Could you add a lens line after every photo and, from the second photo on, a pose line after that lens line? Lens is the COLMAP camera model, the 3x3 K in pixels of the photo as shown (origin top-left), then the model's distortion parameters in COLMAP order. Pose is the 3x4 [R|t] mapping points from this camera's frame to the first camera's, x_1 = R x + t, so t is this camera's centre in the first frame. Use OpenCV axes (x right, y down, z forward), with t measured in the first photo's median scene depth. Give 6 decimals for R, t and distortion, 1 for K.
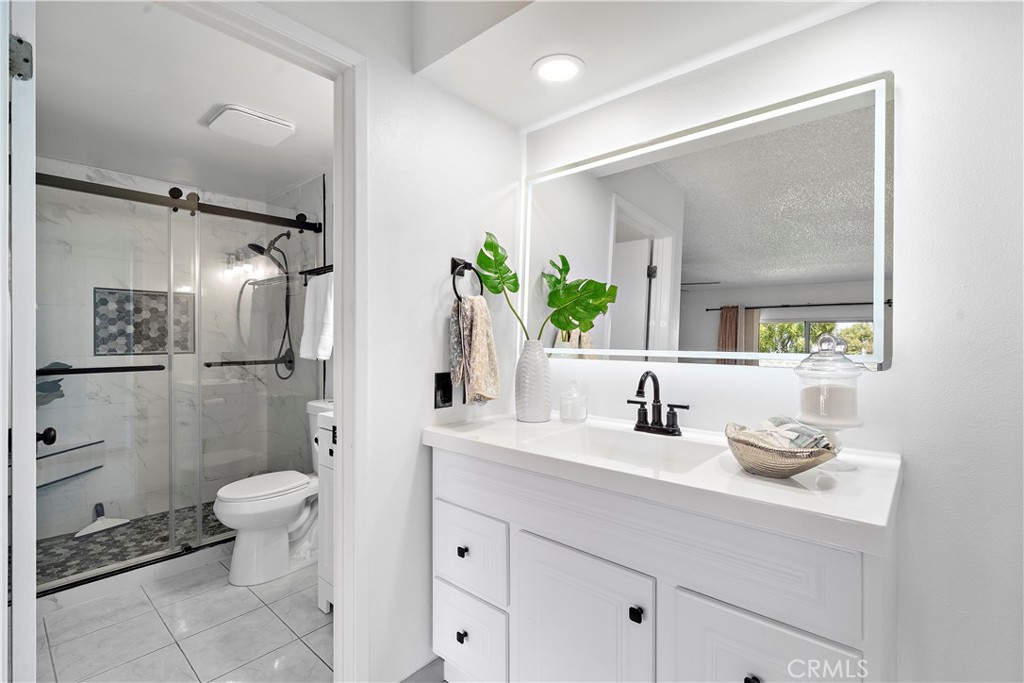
lens RADIAL K [[467.8, 0, 508.5], [0, 467.8, 336.0], [0, 0, 1]] dist [0.002630, 0.000509]
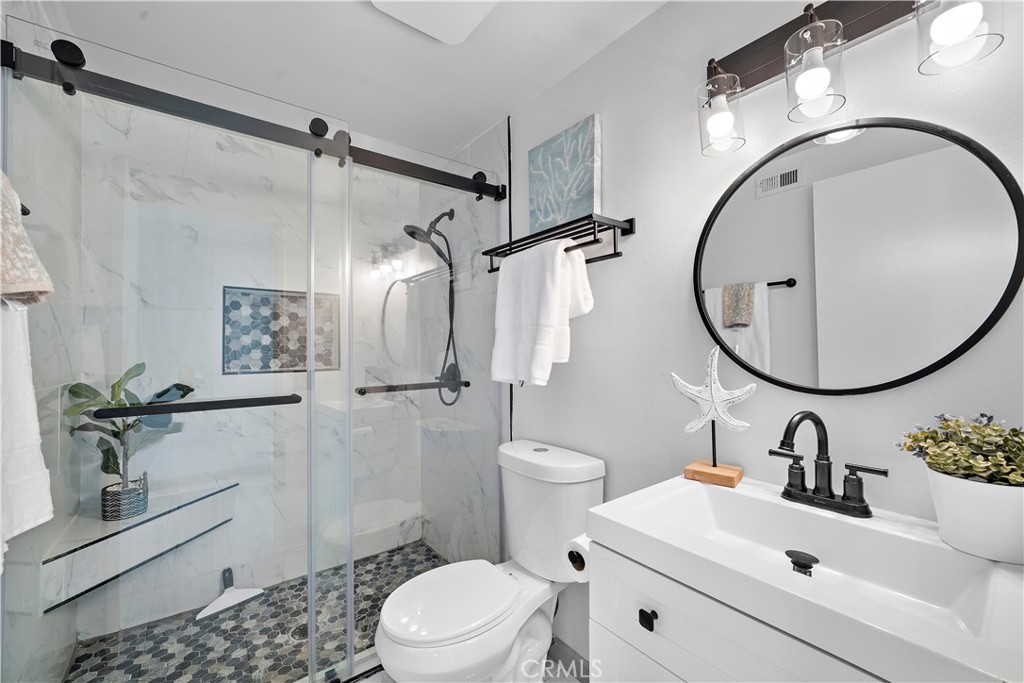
lens RADIAL K [[413.1, 0, 514.2], [0, 413.1, 337.2], [0, 0, 1]] dist [-0.006100, -0.000384]
pose [[0.984767, -0.012049, -0.173461, -0.291830], [0.007875, 0.999663, -0.024732, 0.001295], [0.173701, 0.022989, 0.984530, 0.412372]]
